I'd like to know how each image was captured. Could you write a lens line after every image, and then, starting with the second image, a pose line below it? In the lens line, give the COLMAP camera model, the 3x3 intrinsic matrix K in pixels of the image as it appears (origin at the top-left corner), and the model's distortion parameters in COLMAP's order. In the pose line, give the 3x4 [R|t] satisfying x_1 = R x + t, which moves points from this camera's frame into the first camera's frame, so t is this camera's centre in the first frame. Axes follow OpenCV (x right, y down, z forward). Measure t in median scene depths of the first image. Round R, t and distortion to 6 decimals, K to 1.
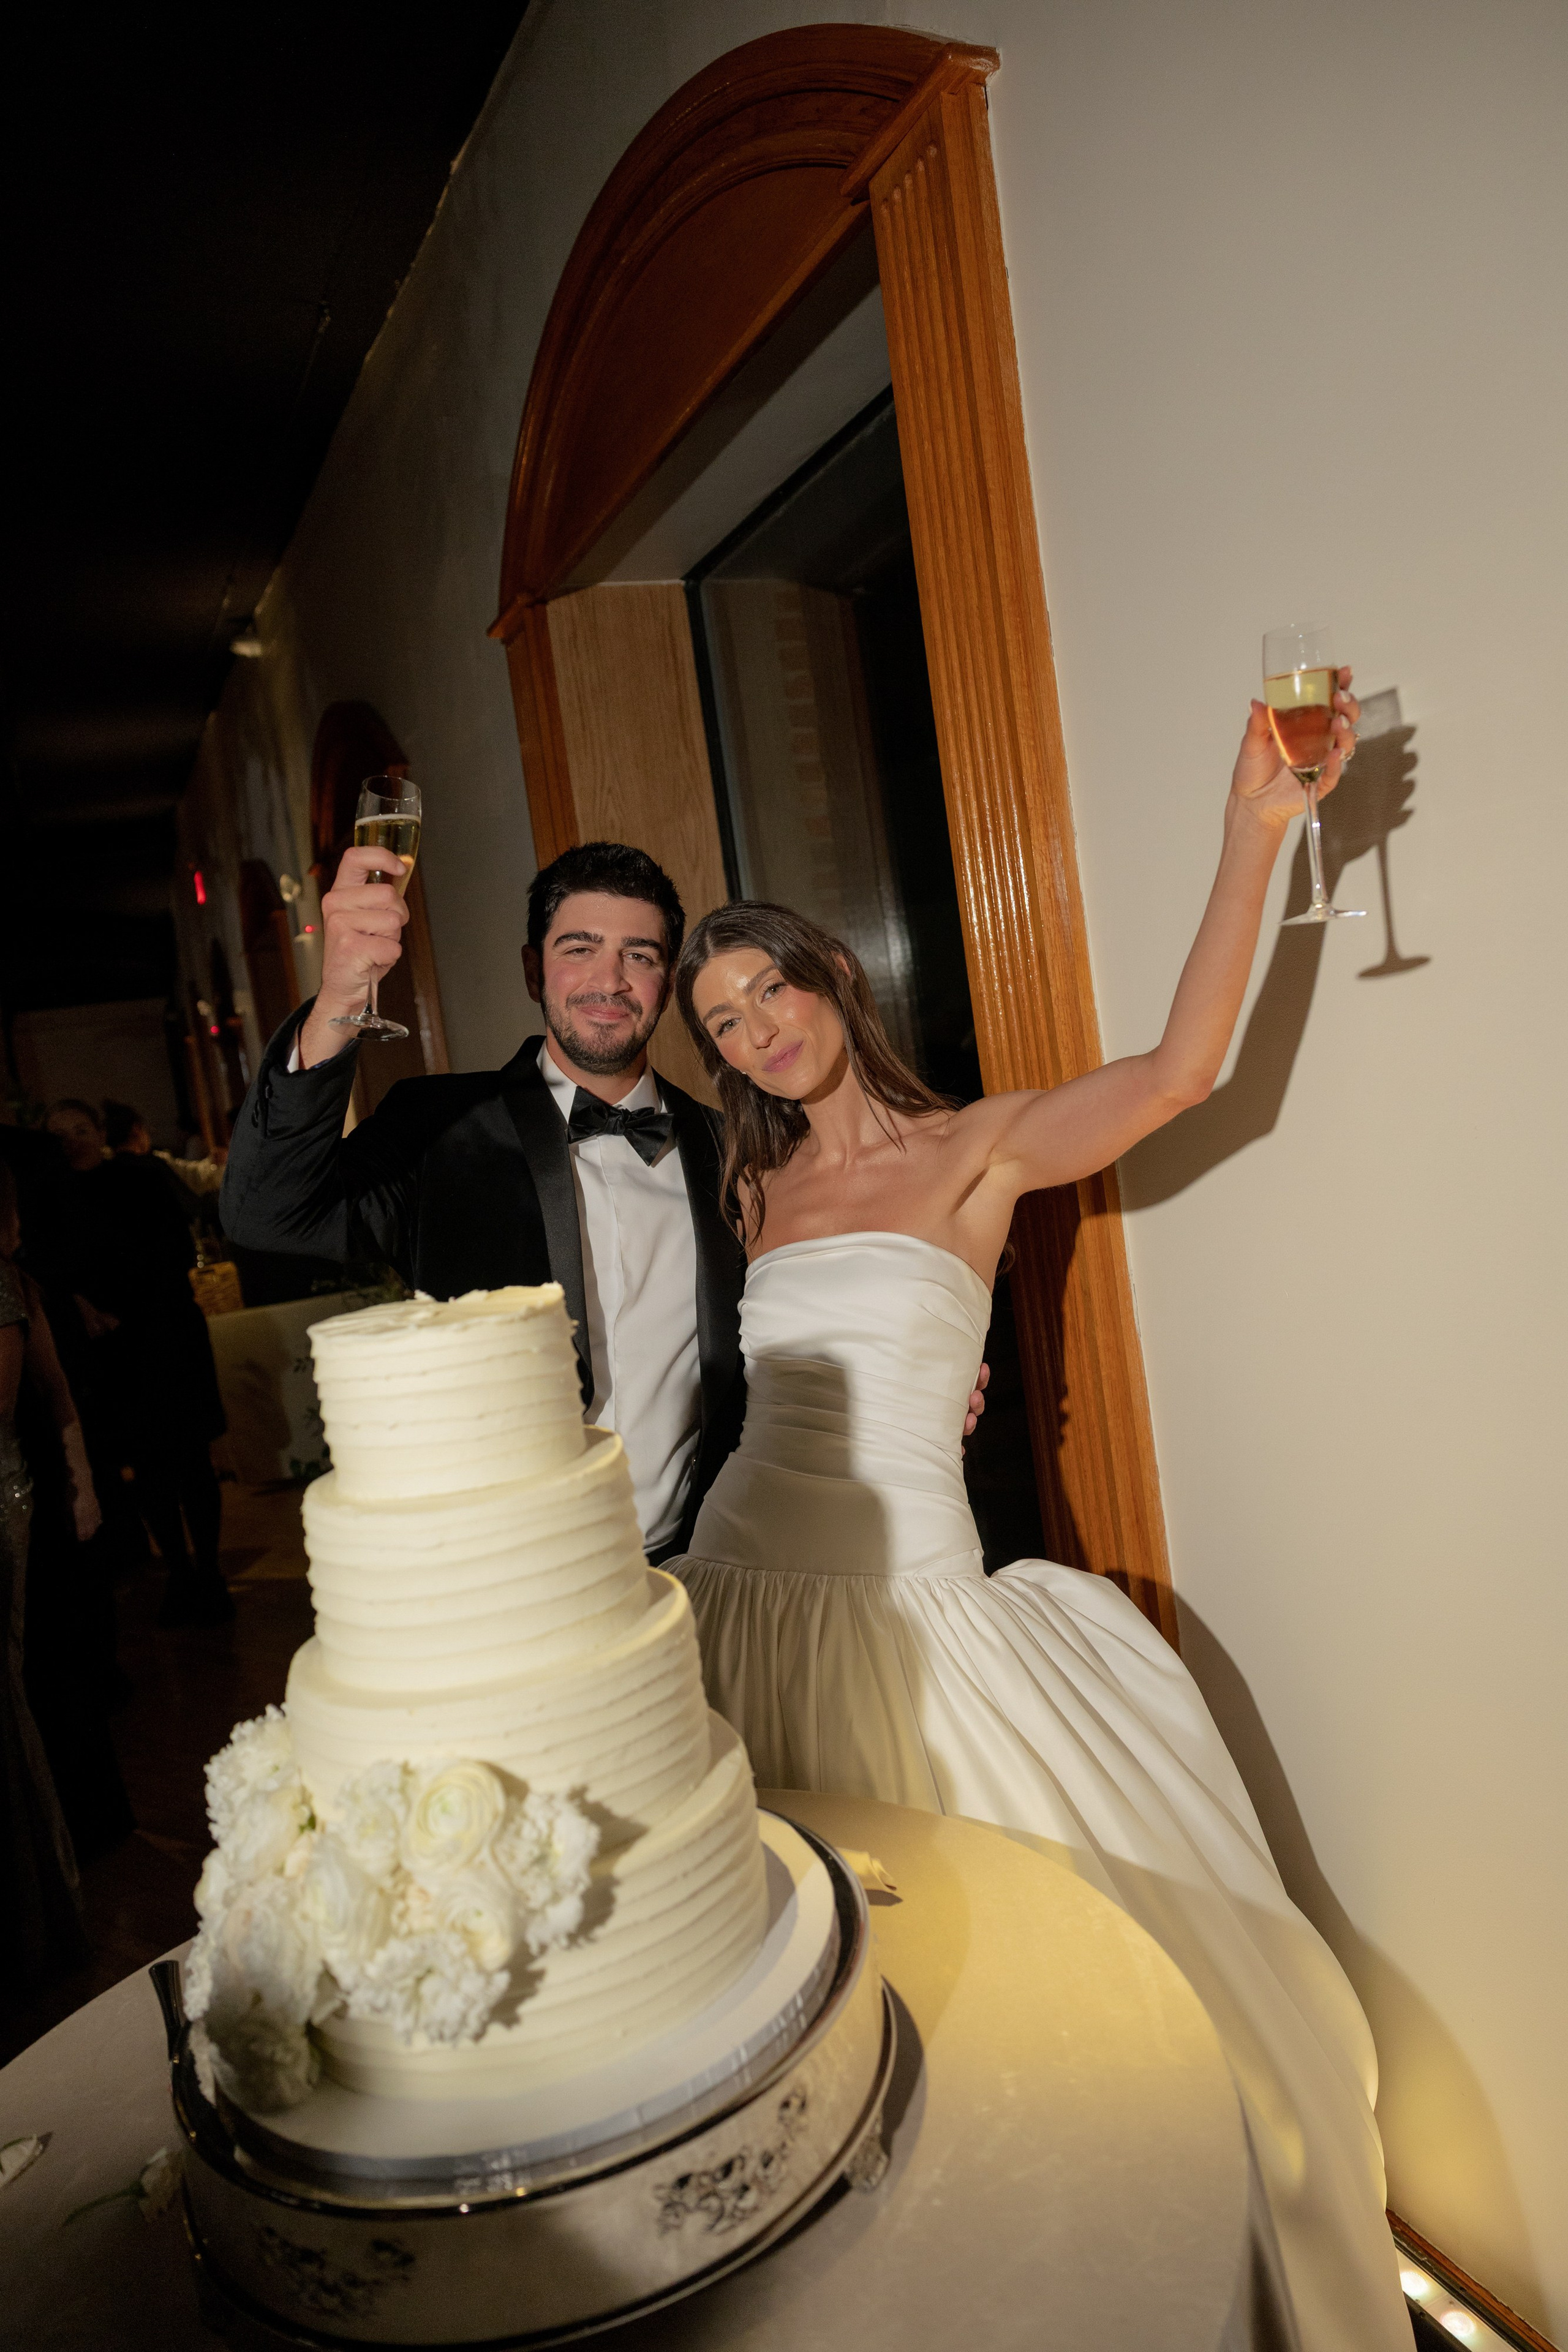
lens RADIAL K [[1535.6, 0, 786.3], [0, 1535.6, 1168.9], [0, 0, 1]] dist [-0.004230, 0.001016]
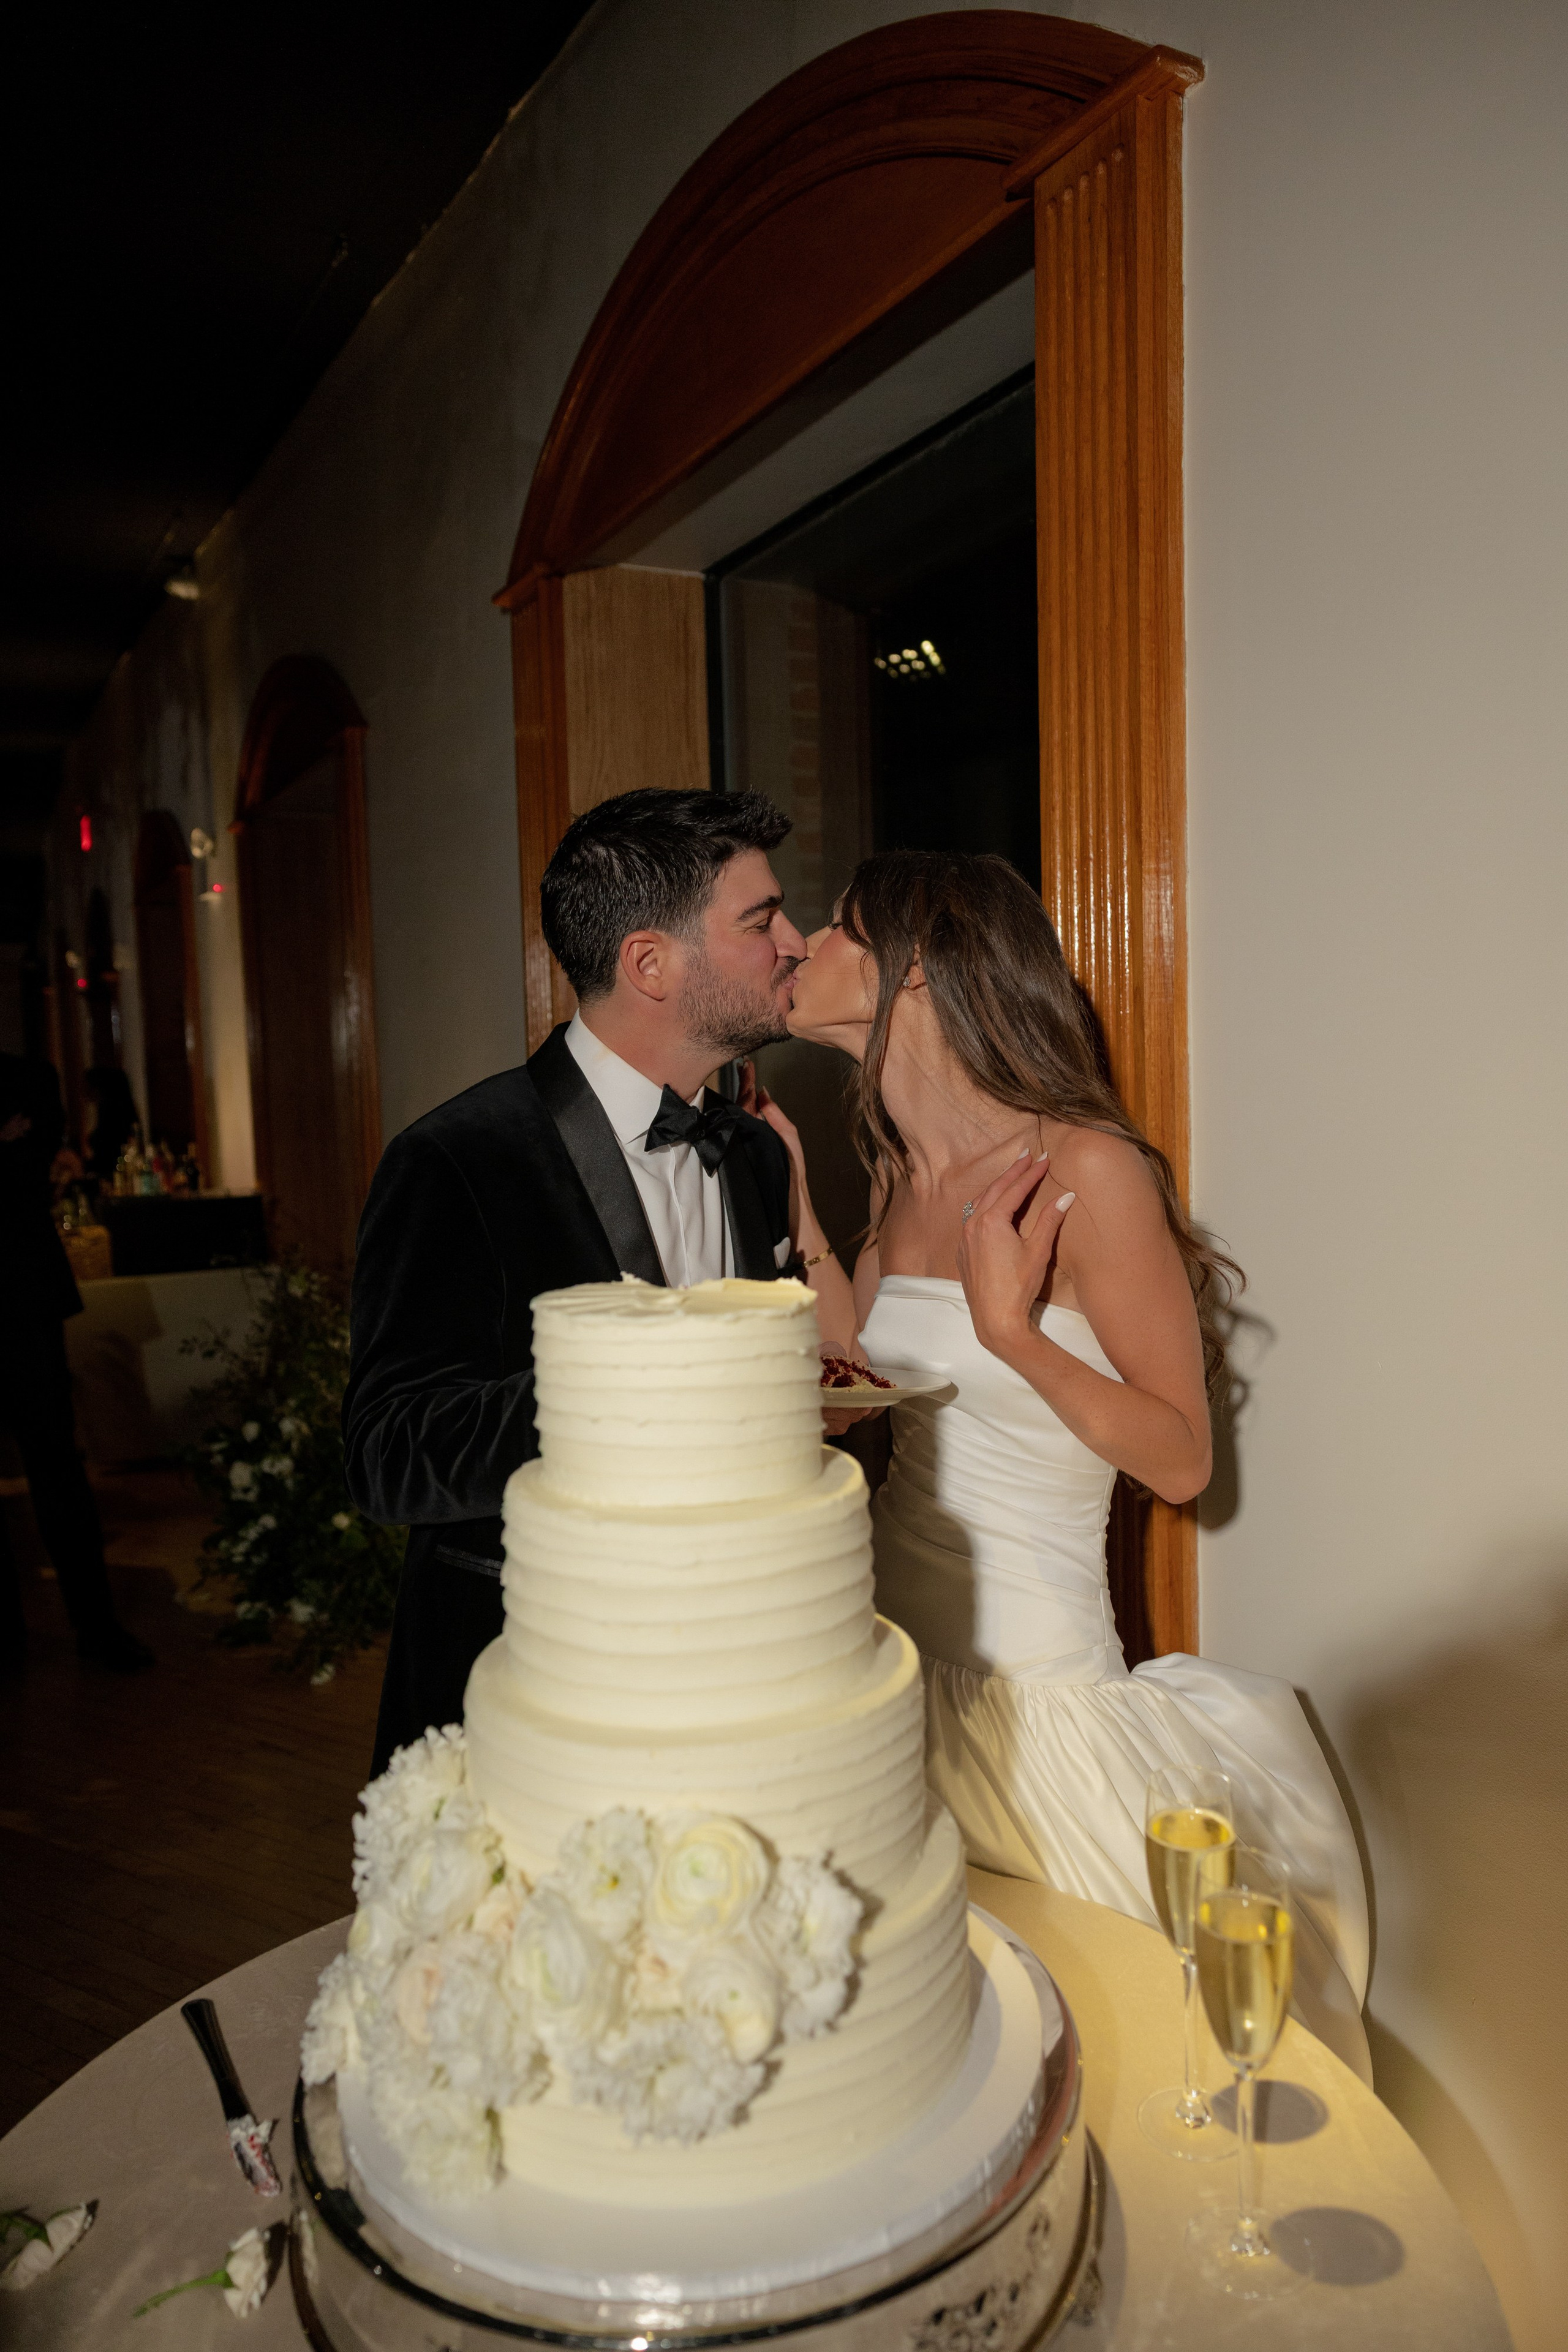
lens RADIAL K [[1540.7, 0, 784.0], [0, 1540.7, 1176.0], [0, 0, 1]] dist [-0.002941, 0.002734]
pose [[0.990292, 0.104745, 0.091385, -0.133082], [-0.103439, 0.994456, -0.018924, 0.017374], [-0.092860, 0.009288, 0.995636, 0.056576]]
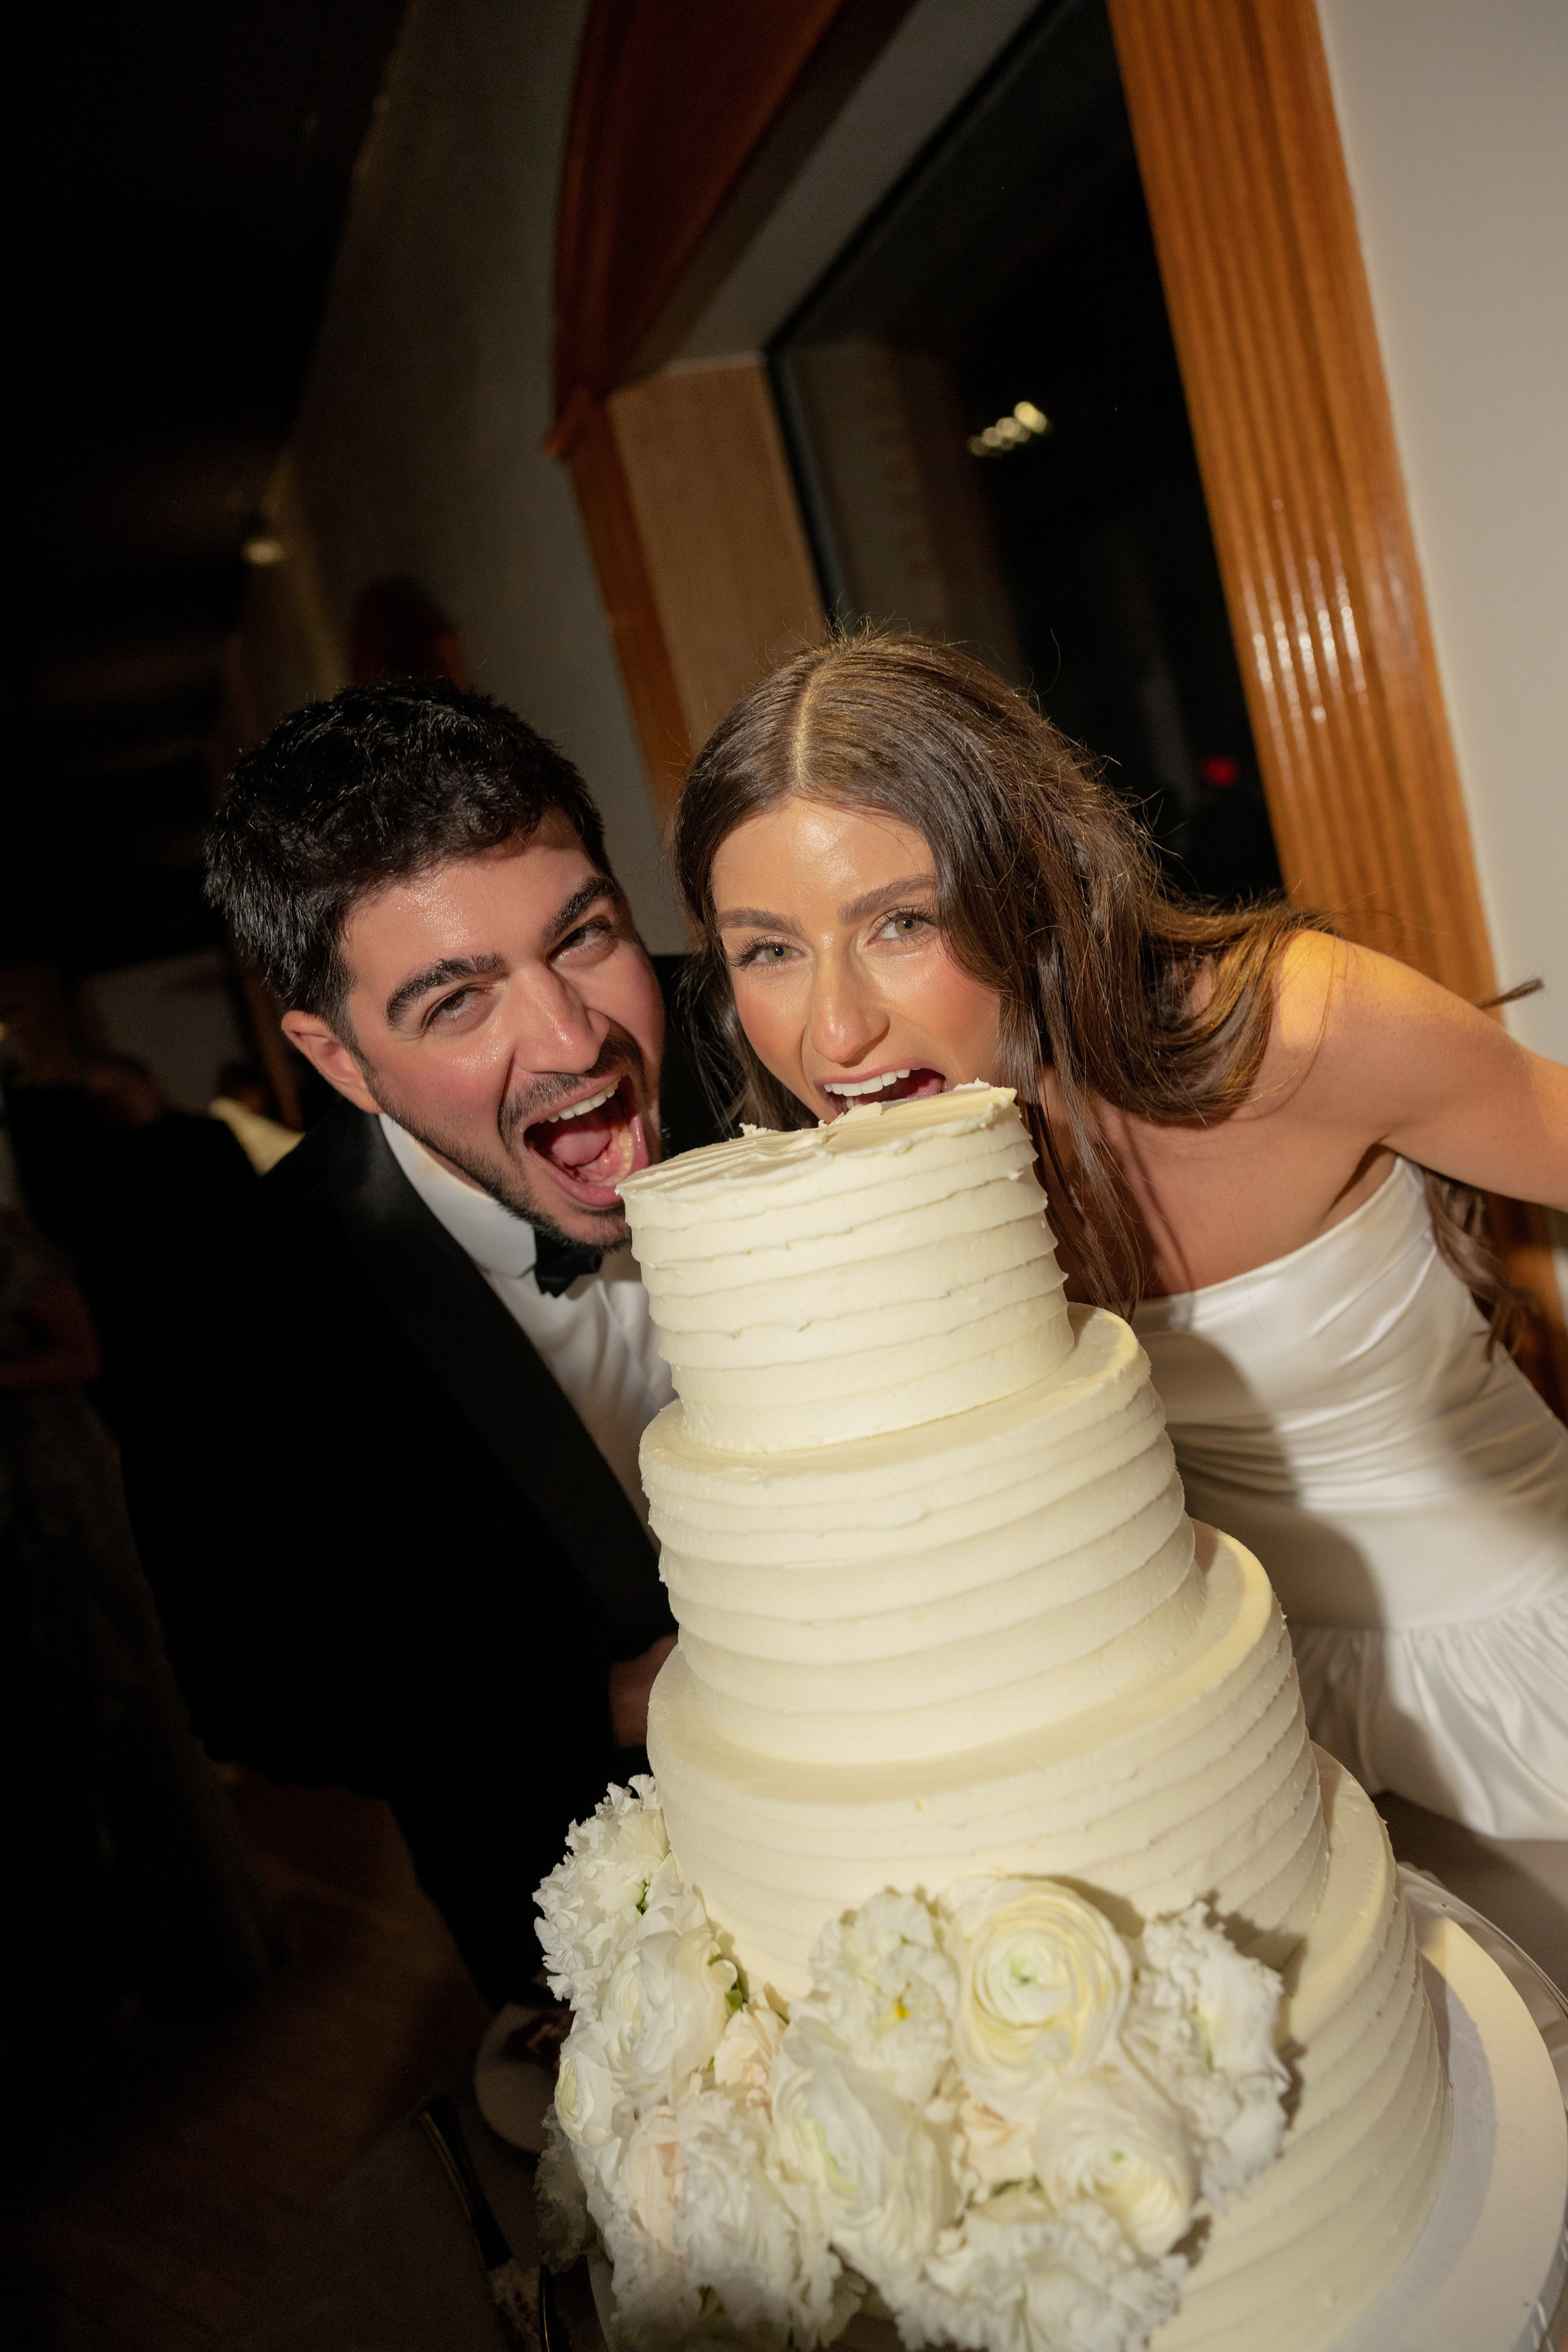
lens RADIAL K [[1495.4, 0, 776.8], [0, 1495.4, 1184.7], [0, 0, 1]] dist [-0.003392, 0.003884]
pose [[0.994103, -0.107093, -0.017016, -0.122839], [0.107899, 0.992530, 0.056940, 0.039185], [0.010791, -0.058440, 0.998233, 0.210229]]
